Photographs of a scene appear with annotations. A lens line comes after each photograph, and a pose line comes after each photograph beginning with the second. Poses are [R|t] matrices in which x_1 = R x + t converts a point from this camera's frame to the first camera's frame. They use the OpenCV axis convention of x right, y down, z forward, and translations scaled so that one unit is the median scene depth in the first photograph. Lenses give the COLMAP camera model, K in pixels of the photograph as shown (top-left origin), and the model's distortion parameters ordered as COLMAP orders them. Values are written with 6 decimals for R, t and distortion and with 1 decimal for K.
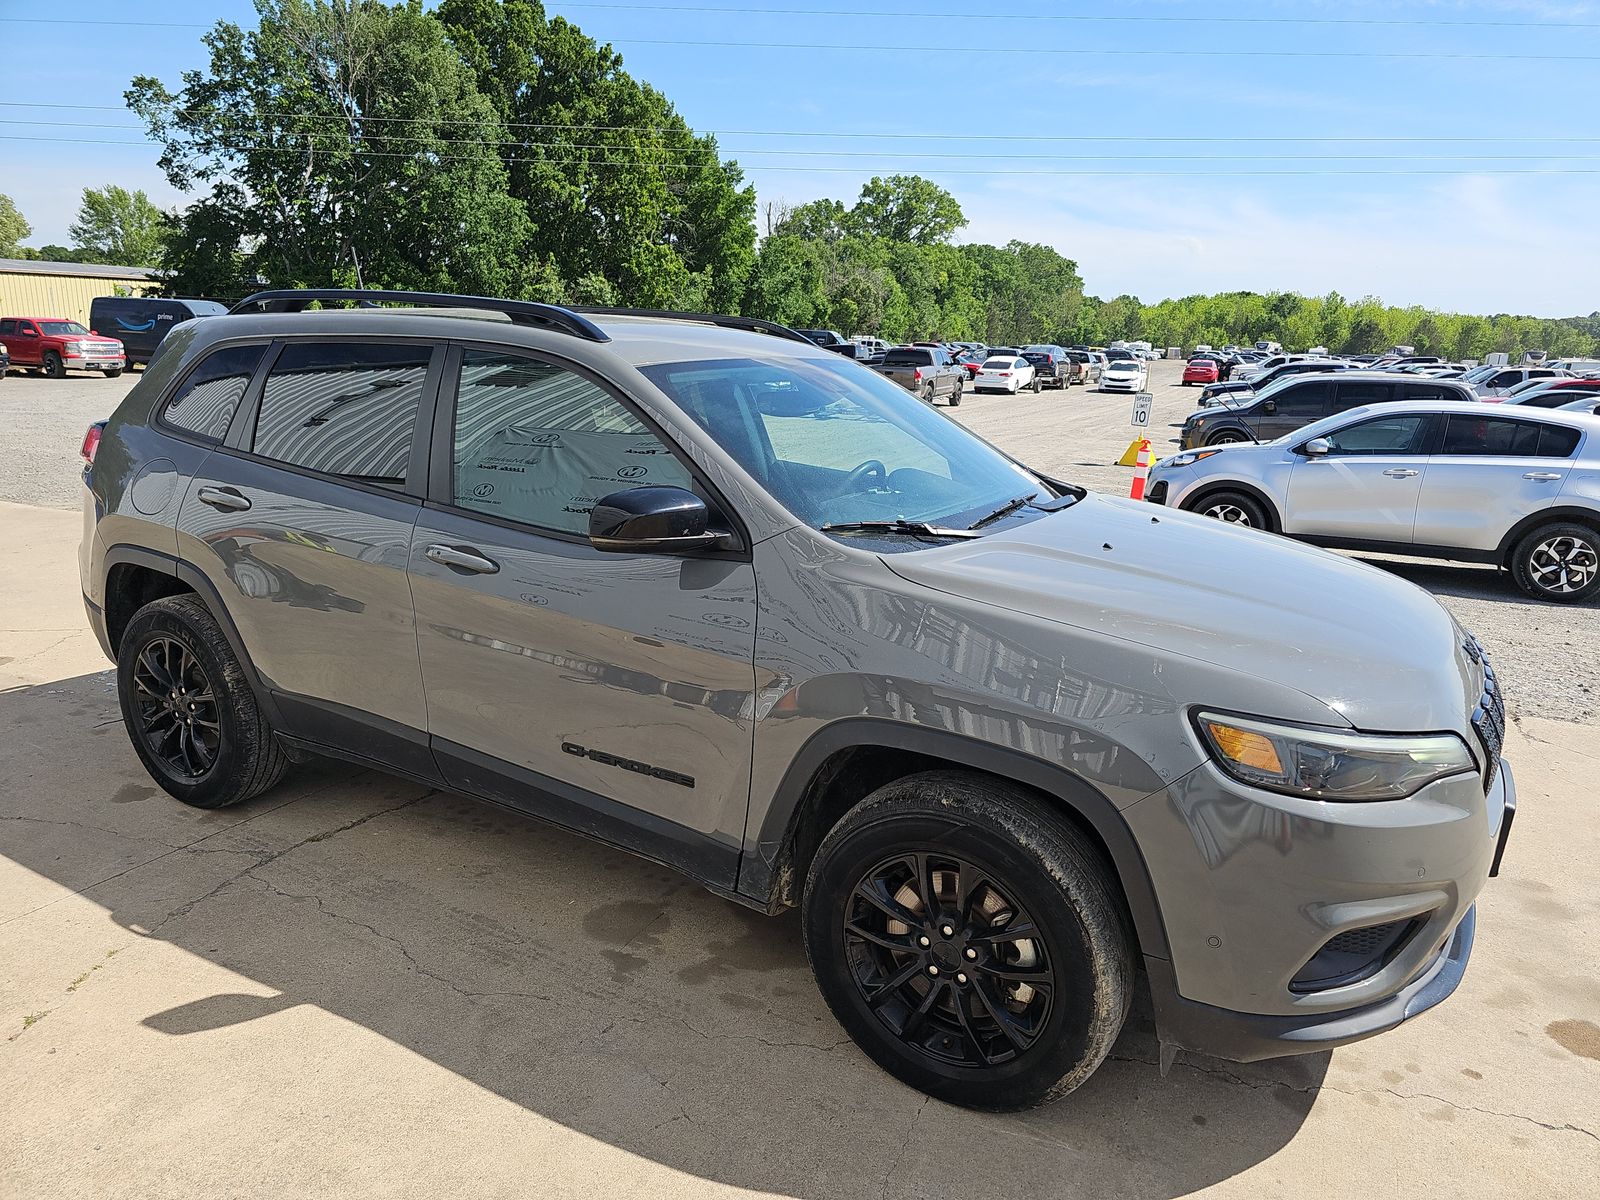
lens RADIAL K [[1056.3, 0, 808.5], [0, 1056.3, 607.8], [0, 0, 1]] dist [0.049425, -0.041731]
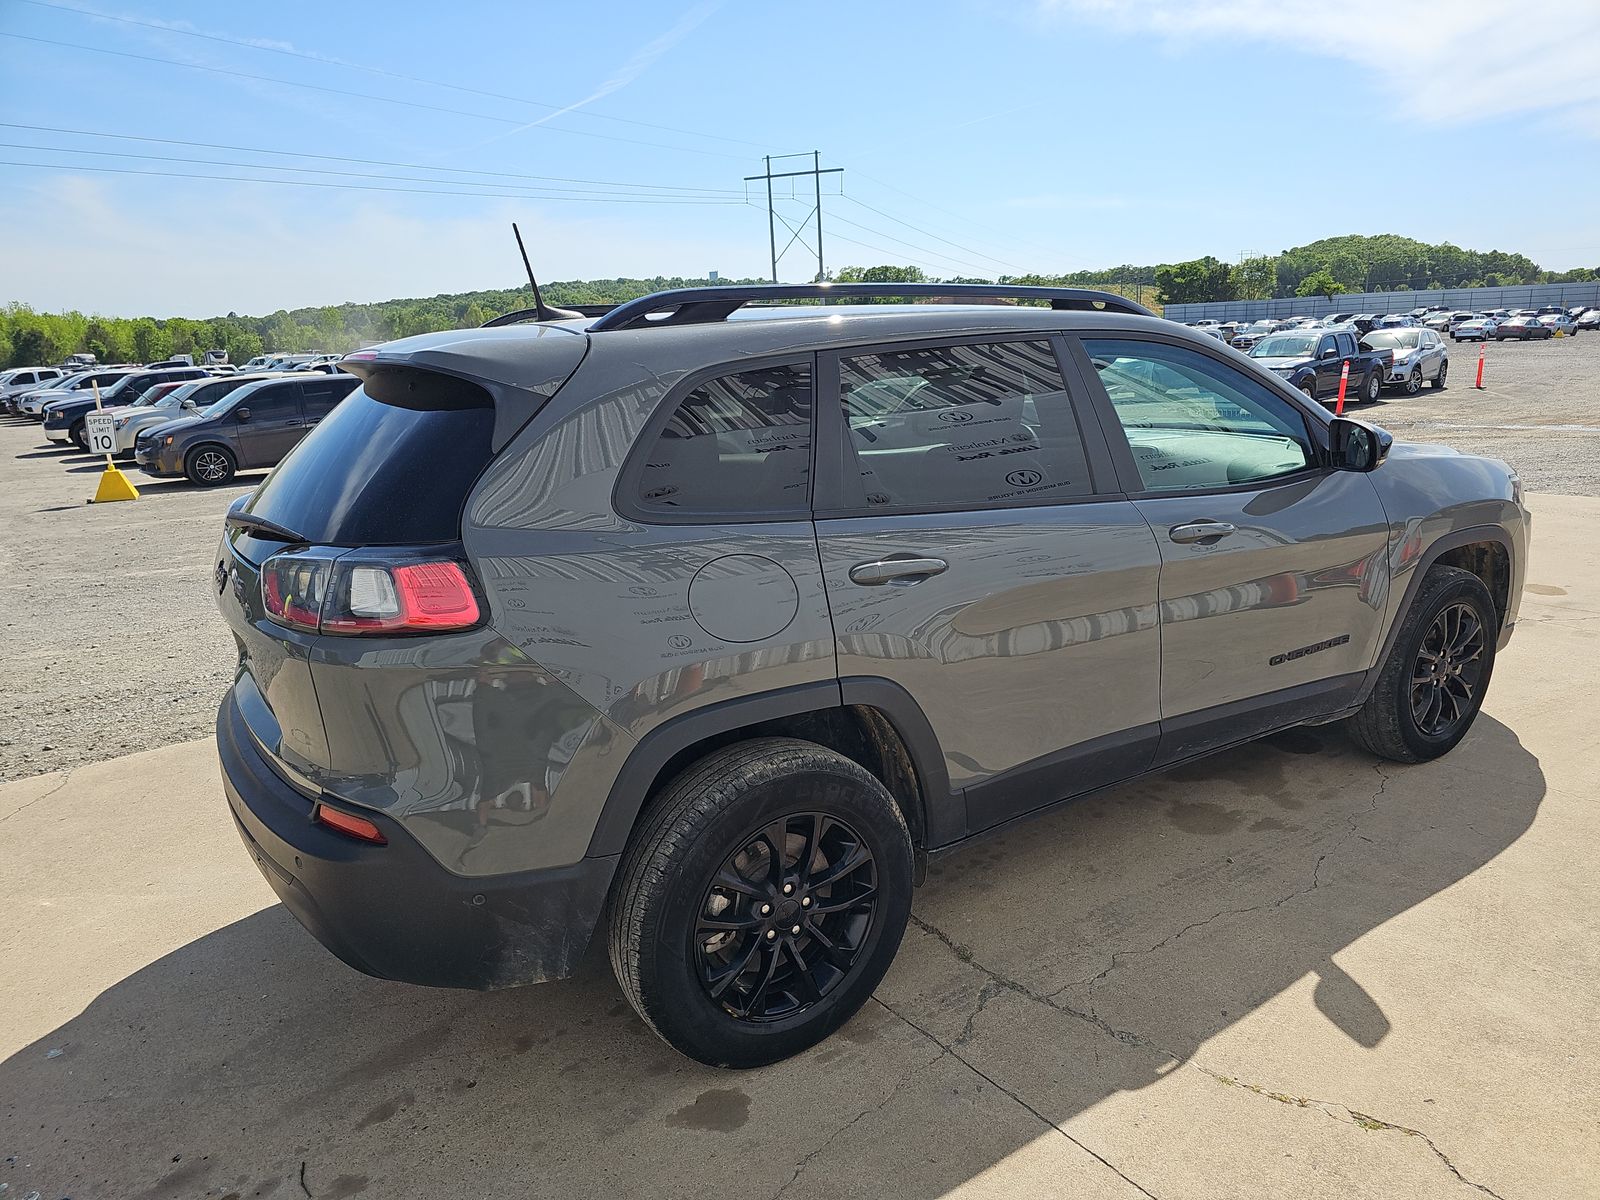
lens RADIAL K [[1085.8, 0, 800.0], [0, 1085.8, 600.0], [0, 0, 1]] dist [0.009691, -0.001538]
pose [[0.446574, -0.261971, 0.855537, -1.088991], [0.275046, 0.950072, 0.147350, -0.186513], [-0.851423, 0.169509, 0.496332, 0.614313]]
